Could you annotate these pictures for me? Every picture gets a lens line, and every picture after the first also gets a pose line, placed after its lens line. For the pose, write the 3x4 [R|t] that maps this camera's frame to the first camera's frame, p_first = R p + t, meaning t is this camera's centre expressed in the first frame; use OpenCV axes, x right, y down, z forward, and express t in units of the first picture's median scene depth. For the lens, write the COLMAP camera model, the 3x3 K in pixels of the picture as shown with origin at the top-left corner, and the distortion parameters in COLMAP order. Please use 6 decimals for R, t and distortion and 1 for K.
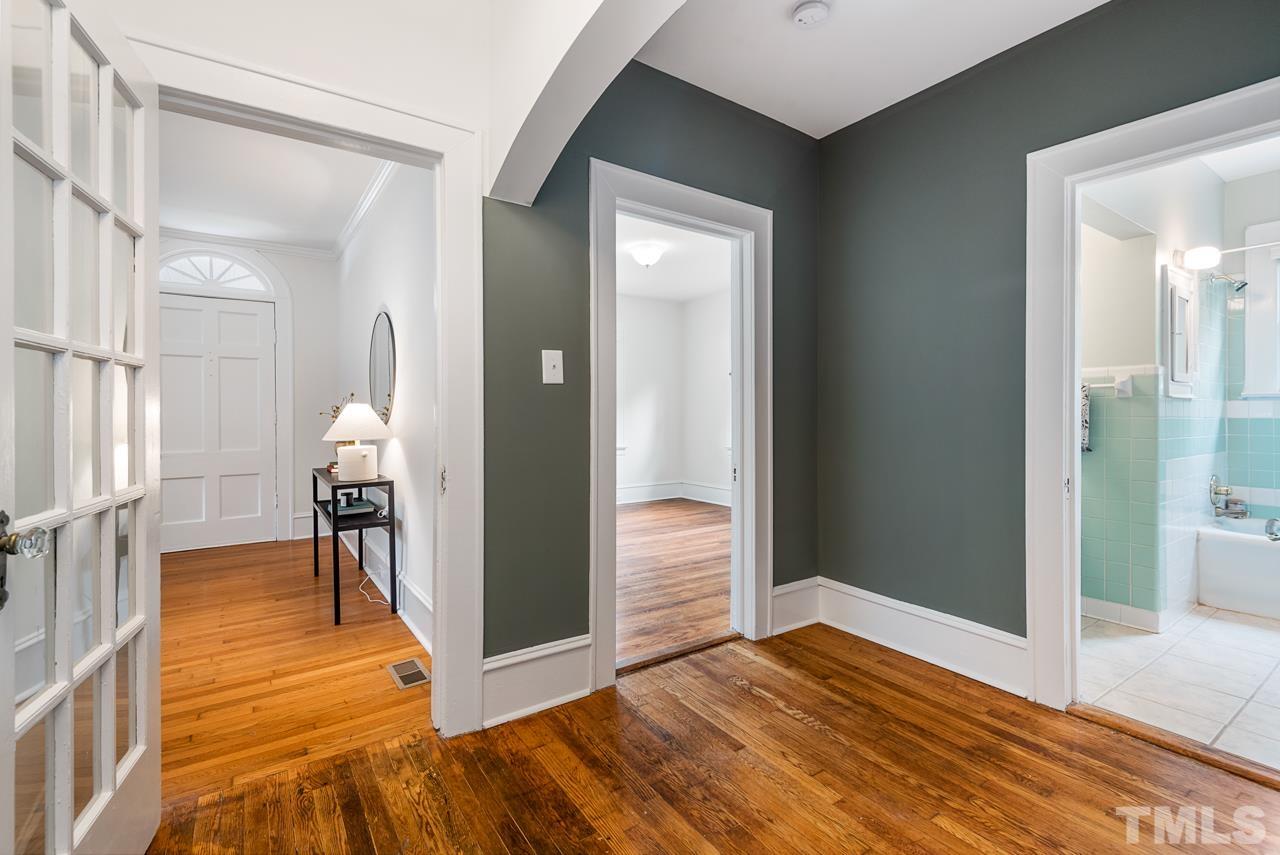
lens RADIAL K [[586.9, 0, 641.3], [0, 586.9, 425.3], [0, 0, 1]] dist [0.012933, -0.011561]
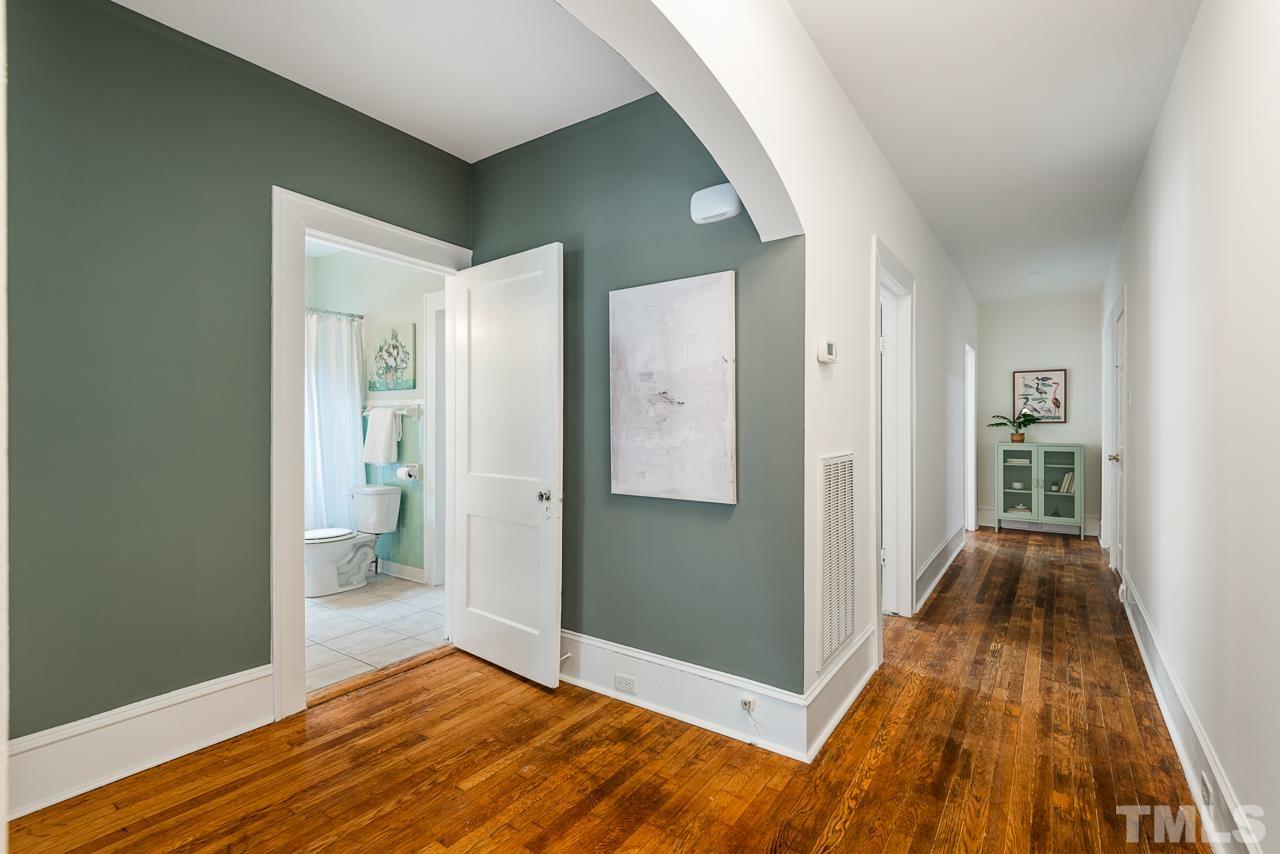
lens RADIAL K [[586.9, 0, 650.1], [0, 586.9, 423.4], [0, 0, 1]] dist [0.012933, -0.011561]
pose [[-0.360103, -0.006333, 0.932891, -0.551805], [0.018113, 0.999741, 0.013779, -0.053364], [-0.932737, 0.021859, -0.359895, 0.801685]]
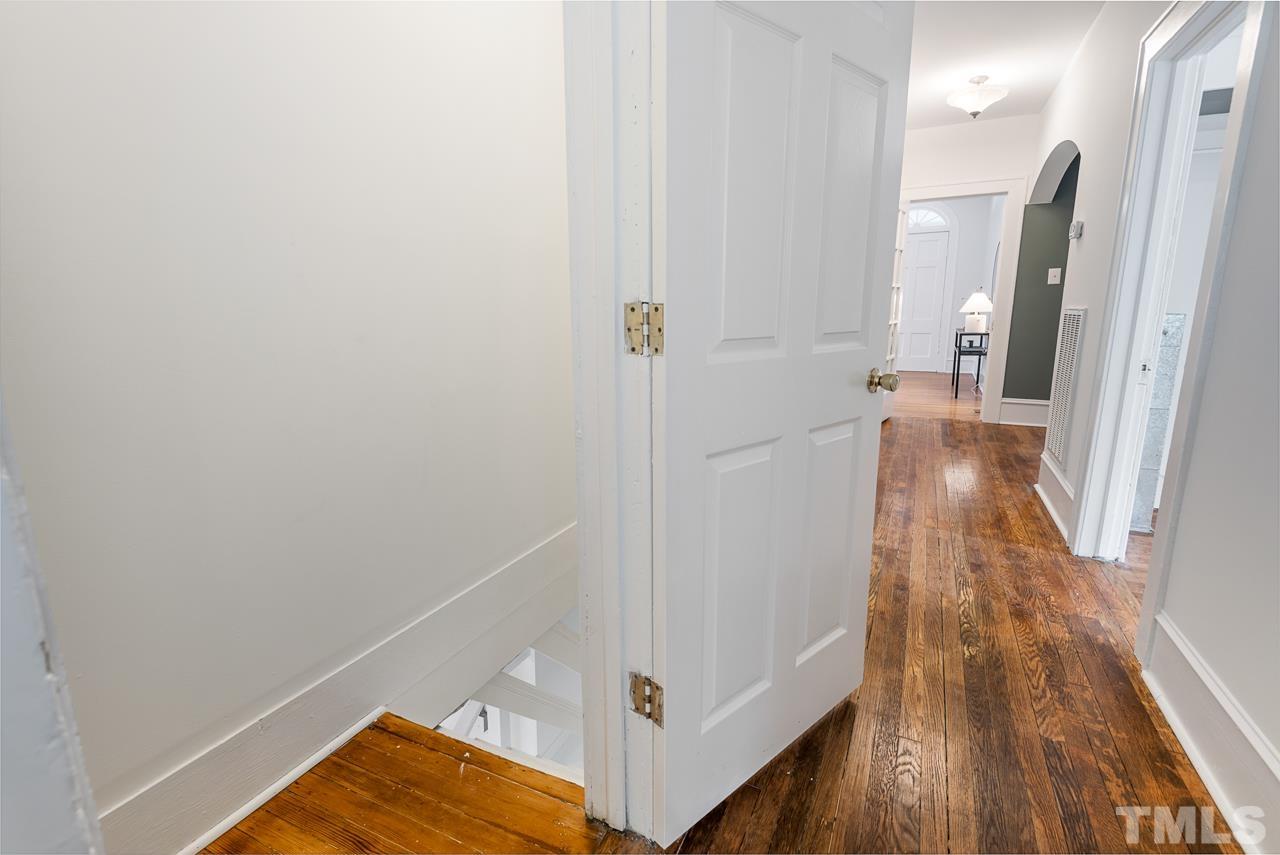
lens RADIAL K [[586.9, 0, 644.5], [0, 586.9, 418.5], [0, 0, 1]] dist [0.012933, -0.011561]
pose [[0.506576, 0.158700, -0.847464, 0.768597], [-0.001174, 0.983040, 0.183387, 0.016011], [0.862194, -0.091905, 0.498171, -1.100141]]
